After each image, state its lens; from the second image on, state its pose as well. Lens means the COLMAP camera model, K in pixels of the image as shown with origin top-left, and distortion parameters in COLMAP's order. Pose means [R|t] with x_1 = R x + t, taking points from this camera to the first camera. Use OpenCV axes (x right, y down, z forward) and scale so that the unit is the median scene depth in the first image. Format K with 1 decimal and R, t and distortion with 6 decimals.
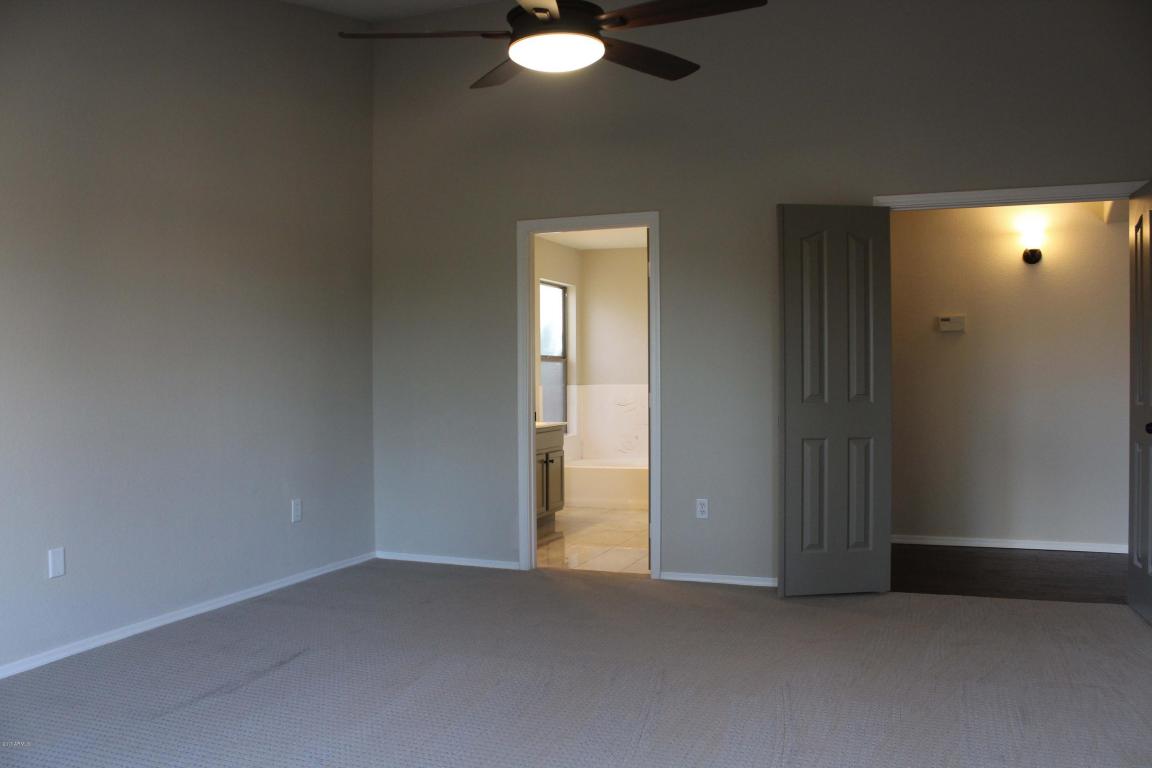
lens RADIAL K [[938.2, 0, 576.0], [0, 938.2, 384.0], [0, 0, 1]] dist [-0.157555, 0.125104]
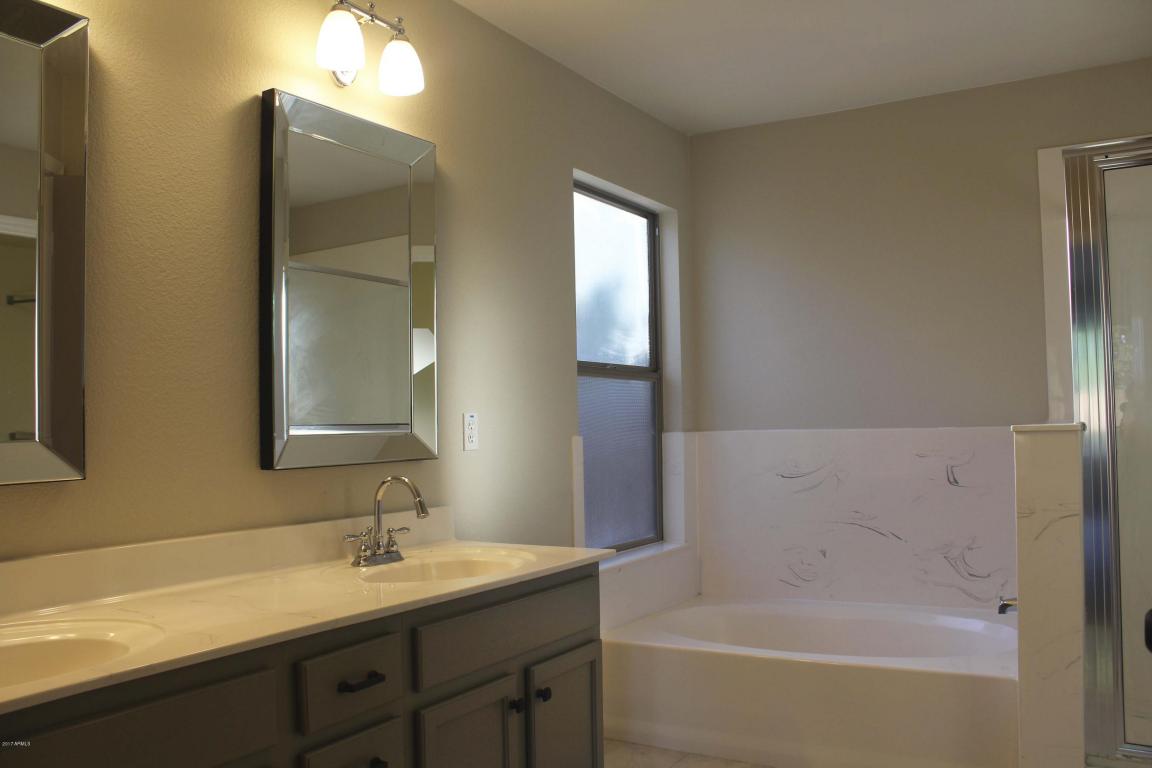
lens RADIAL K [[954.5, 0, 576.0], [0, 954.5, 384.0], [0, 0, 1]] dist [-0.164777, 0.147259]
pose [[0.984255, -0.025565, -0.174898, 0.029901], [0.017128, 0.998623, -0.049581, -0.000024], [0.175925, 0.045805, 0.983337, 0.558437]]
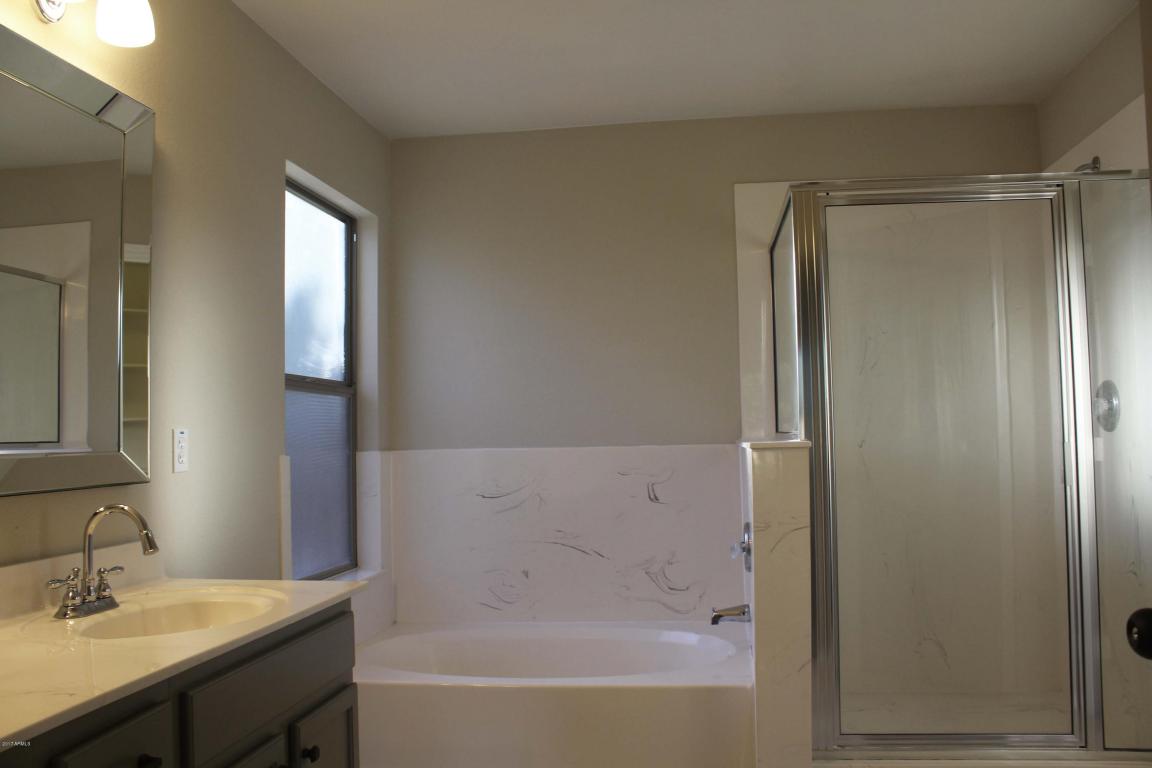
lens RADIAL K [[954.5, 0, 576.0], [0, 954.5, 384.0], [0, 0, 1]] dist [-0.164777, 0.147259]
pose [[0.974497, -0.008692, 0.224234, -0.008873], [0.023380, 0.997744, -0.062933, -0.000037], [-0.223181, 0.066570, 0.972501, 0.579183]]
